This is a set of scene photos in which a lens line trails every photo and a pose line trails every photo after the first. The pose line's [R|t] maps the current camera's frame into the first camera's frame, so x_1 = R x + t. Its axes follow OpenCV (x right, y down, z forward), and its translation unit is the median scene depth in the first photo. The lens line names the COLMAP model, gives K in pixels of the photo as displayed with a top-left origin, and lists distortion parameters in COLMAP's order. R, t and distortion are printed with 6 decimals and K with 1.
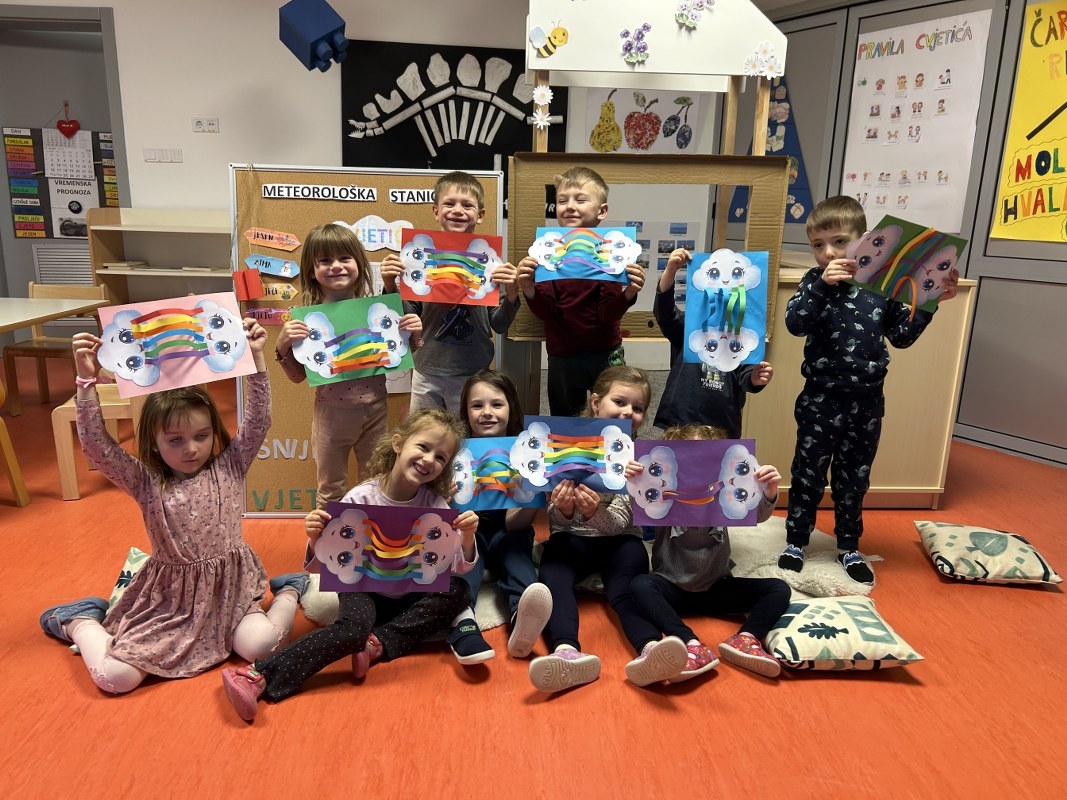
lens RADIAL K [[835.9, 0, 536.0], [0, 835.9, 393.1], [0, 0, 1]] dist [0.008122, -0.007908]
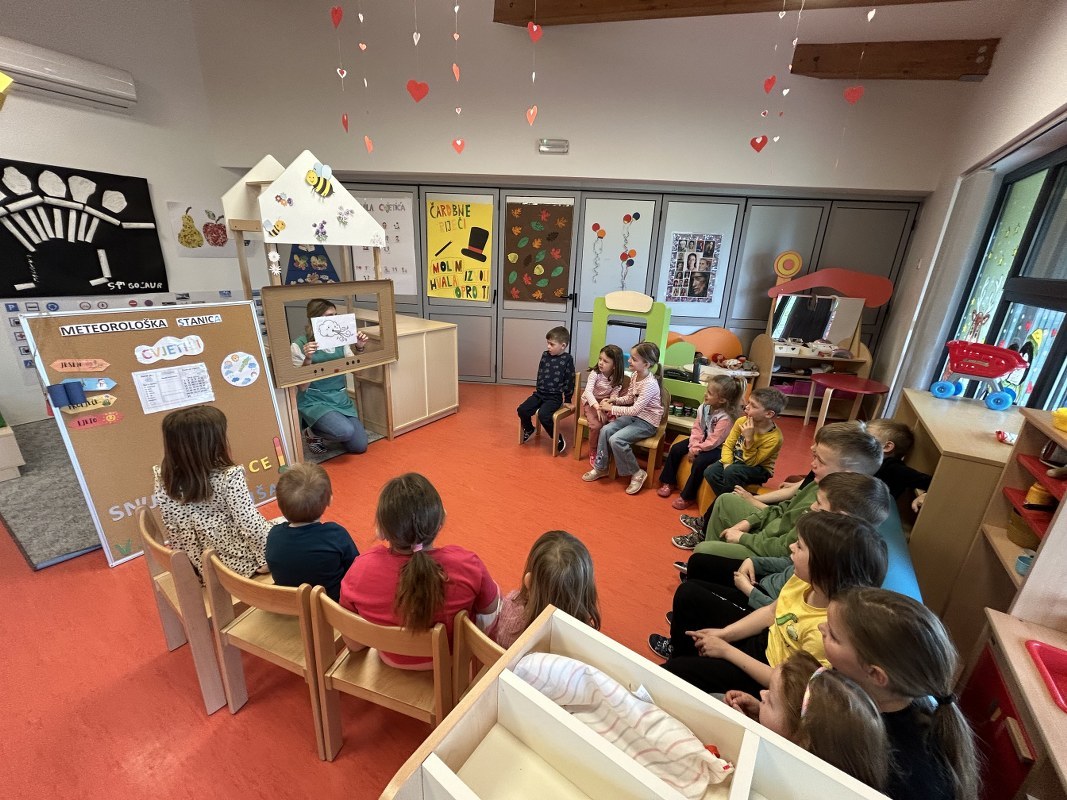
lens RADIAL K [[429.8, 0, 531.7], [0, 429.8, 404.7], [0, 0, 1]] dist [-0.000895, -0.000251]
pose [[0.589783, -0.274516, 0.759471, -0.316264], [0.152142, 0.961380, 0.229349, -0.126288], [-0.793101, -0.019719, 0.608771, -0.001328]]
